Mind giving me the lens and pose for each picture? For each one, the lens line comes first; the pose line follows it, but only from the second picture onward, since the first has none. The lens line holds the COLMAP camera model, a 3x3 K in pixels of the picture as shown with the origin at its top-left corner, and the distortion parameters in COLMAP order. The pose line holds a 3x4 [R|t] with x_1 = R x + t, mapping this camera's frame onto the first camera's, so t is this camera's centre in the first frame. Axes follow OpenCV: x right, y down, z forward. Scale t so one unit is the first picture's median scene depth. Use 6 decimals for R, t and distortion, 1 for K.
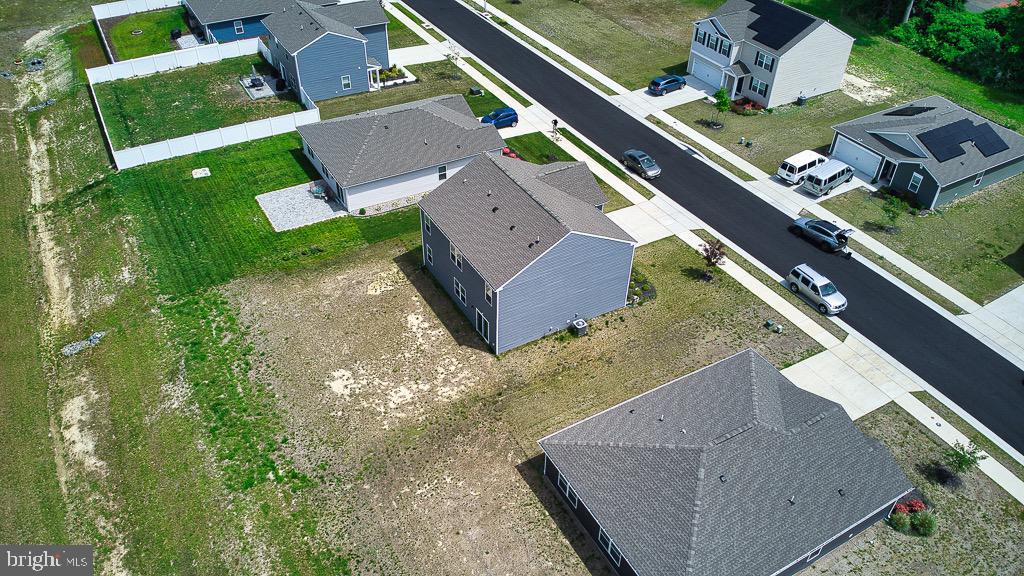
lens RADIAL K [[758.1, 0, 509.1], [0, 758.1, 290.7], [0, 0, 1]] dist [0.110368, -0.243521]
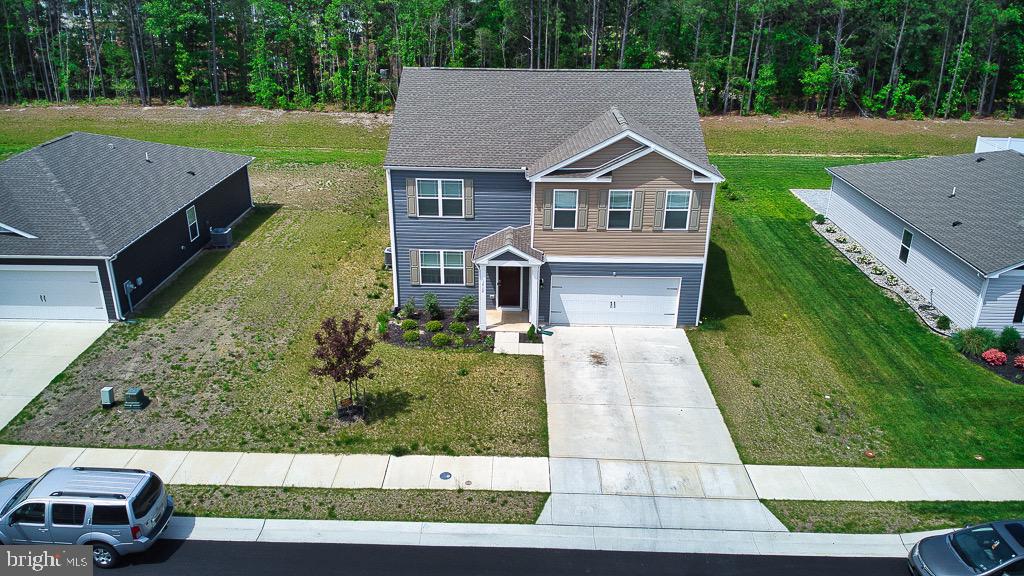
lens RADIAL K [[758.1, 0, 509.1], [0, 758.1, 290.7], [0, 0, 1]] dist [0.110368, -0.243521]
pose [[-0.514755, 0.311876, -0.798599, 0.434144], [-0.549930, 0.594502, 0.586639, -0.280342], [0.657727, 0.741149, -0.134513, 0.897192]]
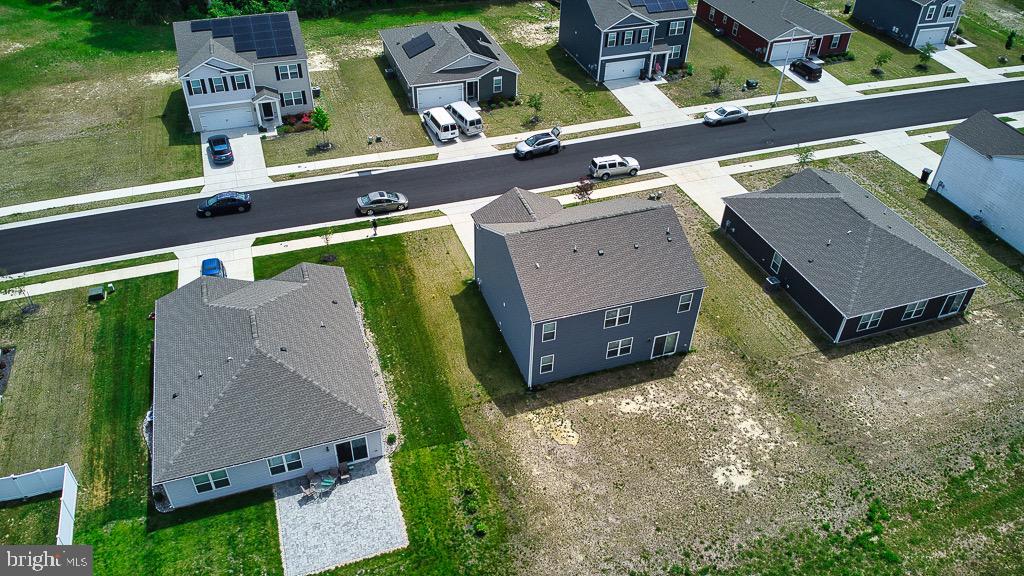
lens RADIAL K [[758.1, 0, 509.1], [0, 758.1, 290.7], [0, 0, 1]] dist [0.110368, -0.243521]
pose [[0.189107, -0.623876, 0.758299, -0.578596], [0.600326, 0.684563, 0.413500, -0.394860], [-0.777076, 0.377031, 0.503985, 0.478246]]
